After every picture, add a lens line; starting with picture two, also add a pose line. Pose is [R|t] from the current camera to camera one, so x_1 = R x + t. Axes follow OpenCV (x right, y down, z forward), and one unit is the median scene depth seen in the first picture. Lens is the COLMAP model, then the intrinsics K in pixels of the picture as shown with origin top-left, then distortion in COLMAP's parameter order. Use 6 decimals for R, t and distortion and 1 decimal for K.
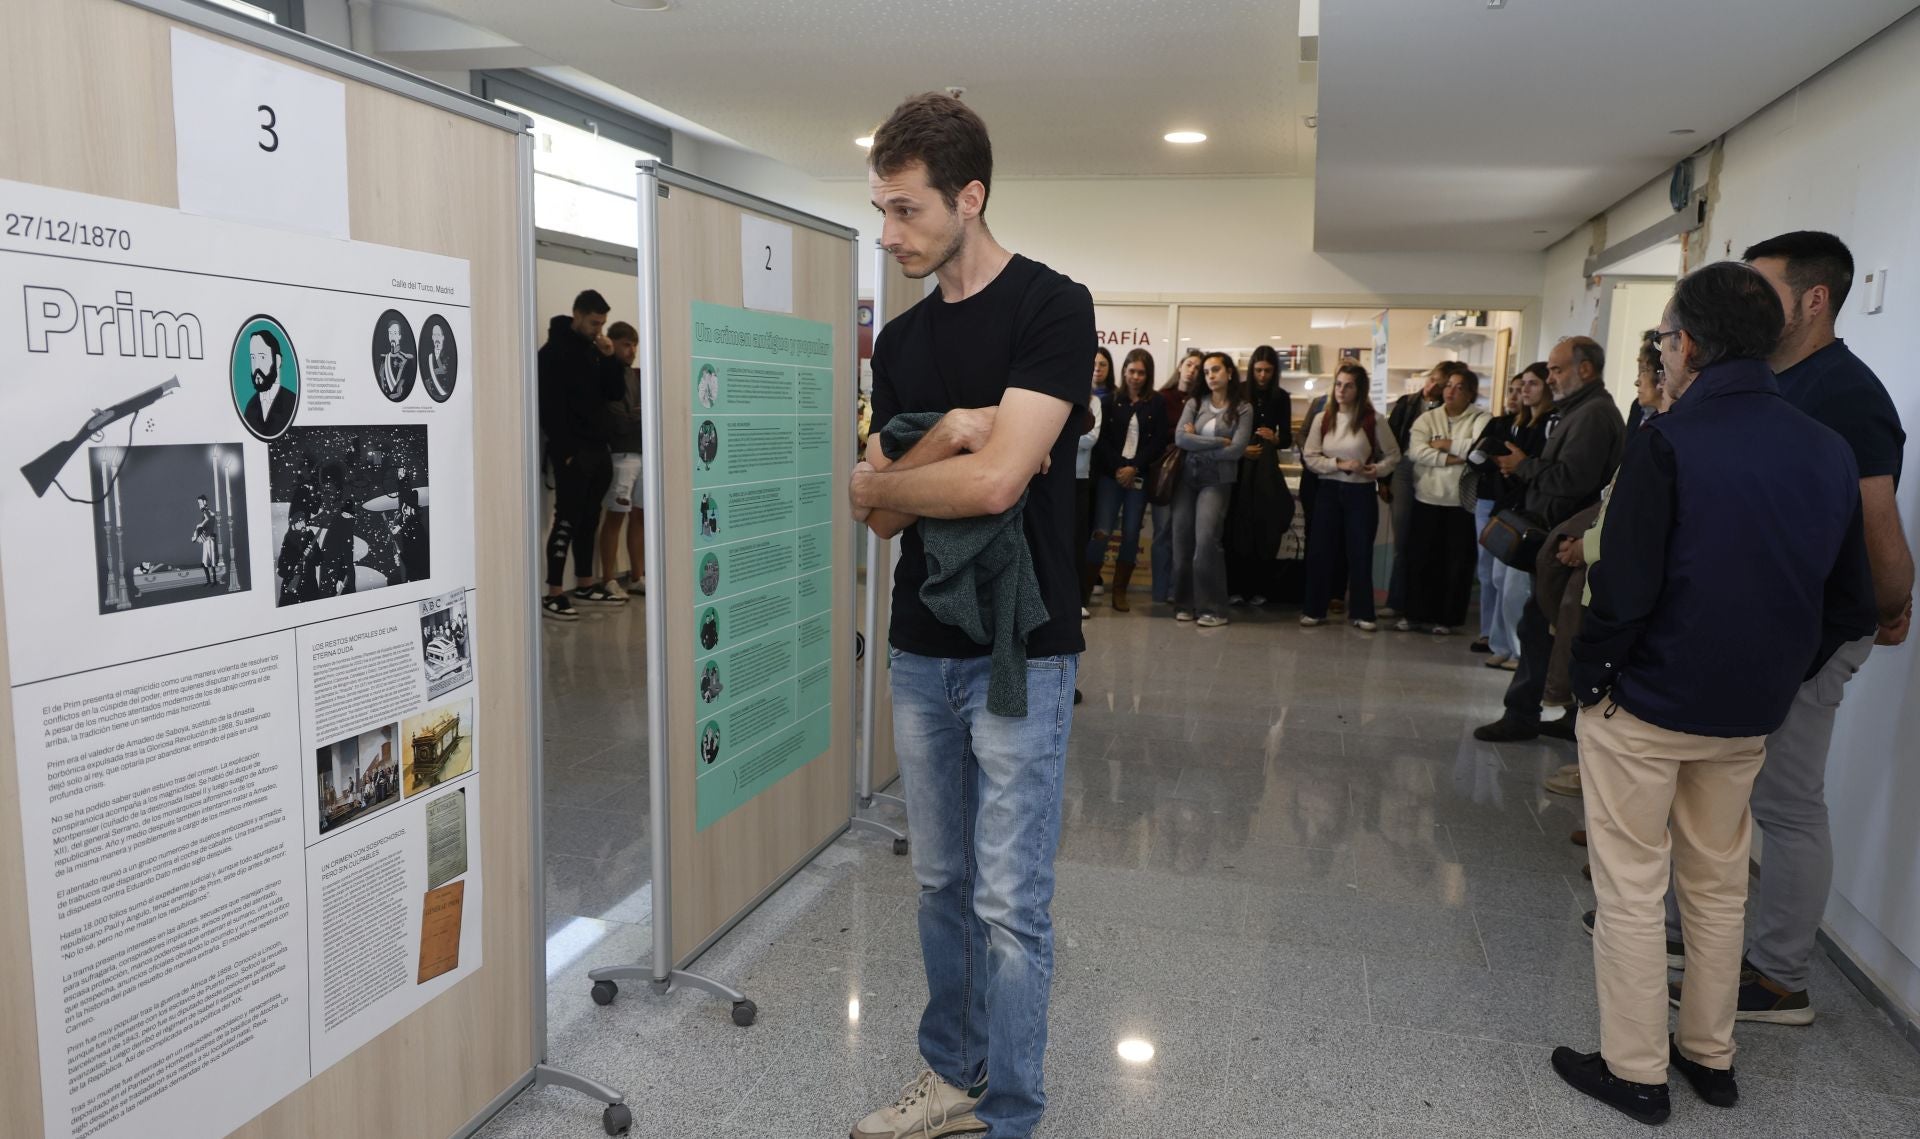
lens RADIAL K [[1449.7, 0, 968.0], [0, 1449.7, 573.1], [0, 0, 1]] dist [-0.002729, -0.000156]
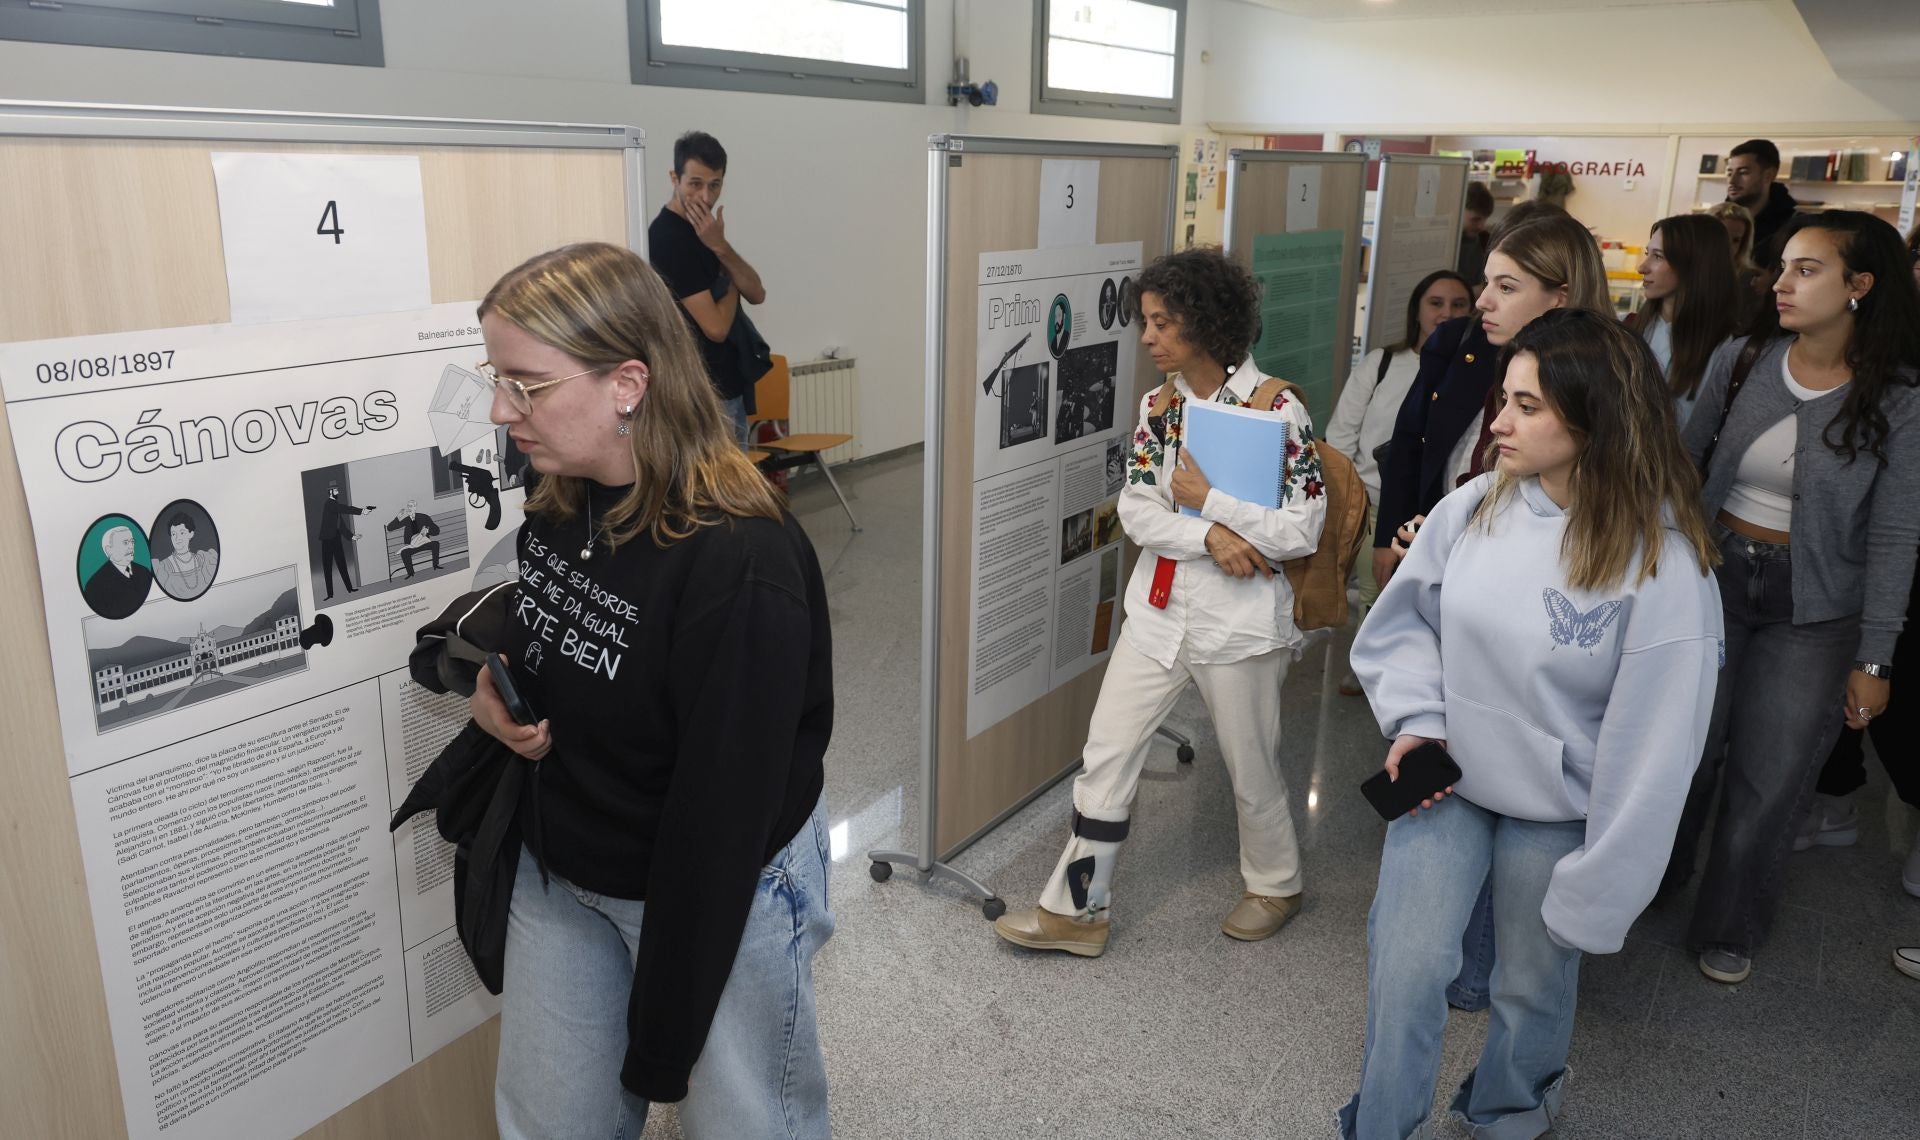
lens RADIAL K [[1449.7, 0, 958.3], [0, 1449.7, 572.8], [0, 0, 1]] dist [-0.002729, -0.000156]
pose [[0.949542, 0.075795, -0.304344, -0.000087], [-0.033643, 0.989376, 0.141433, -0.067748], [0.311831, -0.124058, 0.942004, -0.777372]]
